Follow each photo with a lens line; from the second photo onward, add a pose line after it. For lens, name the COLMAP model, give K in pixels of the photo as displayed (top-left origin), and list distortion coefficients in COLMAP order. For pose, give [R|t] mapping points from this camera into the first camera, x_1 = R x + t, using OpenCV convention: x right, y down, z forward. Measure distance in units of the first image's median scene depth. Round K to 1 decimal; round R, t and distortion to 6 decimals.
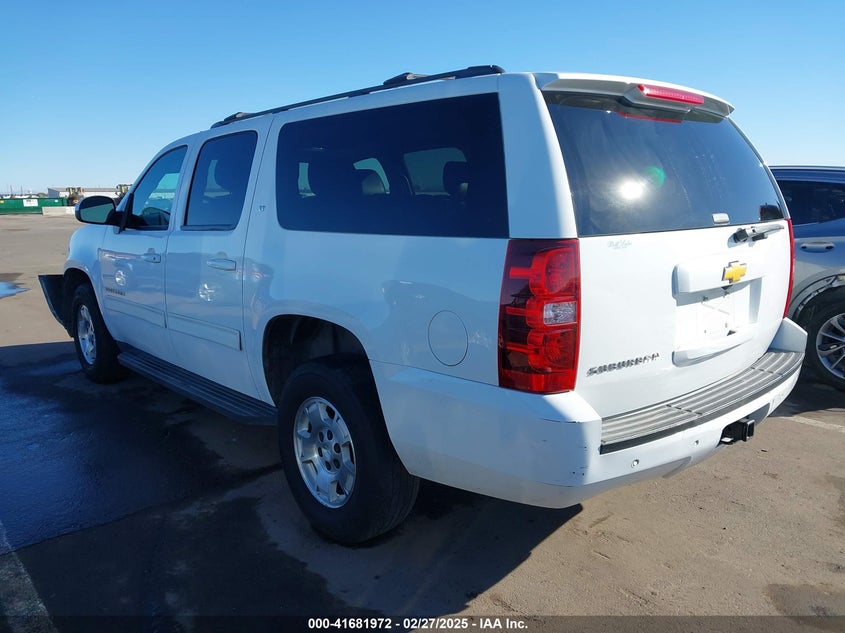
lens RADIAL K [[665.6, 0, 418.3], [0, 665.6, 320.2], [0, 0, 1]] dist [0.087505, -0.128655]
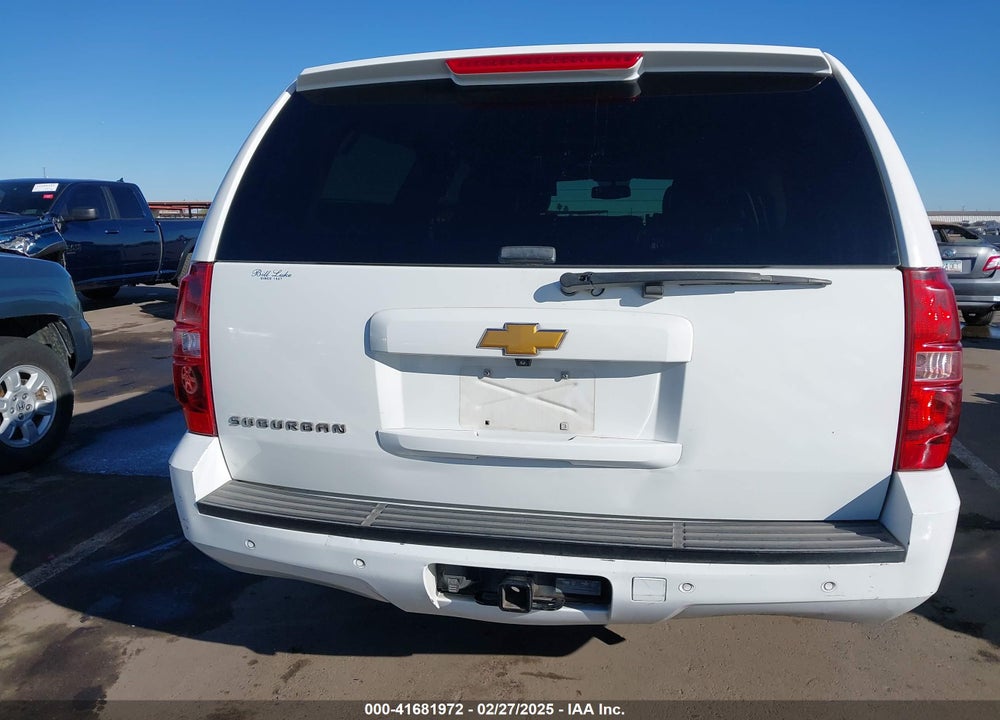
lens RADIAL K [[765.2, 0, 531.3], [0, 765.2, 359.4], [0, 0, 1]] dist [0.088808, -0.125584]
pose [[0.599591, 0.149515, -0.786216, 1.136881], [-0.146224, 0.986324, 0.076055, -0.118776], [0.786835, 0.069362, 0.613254, 0.628541]]
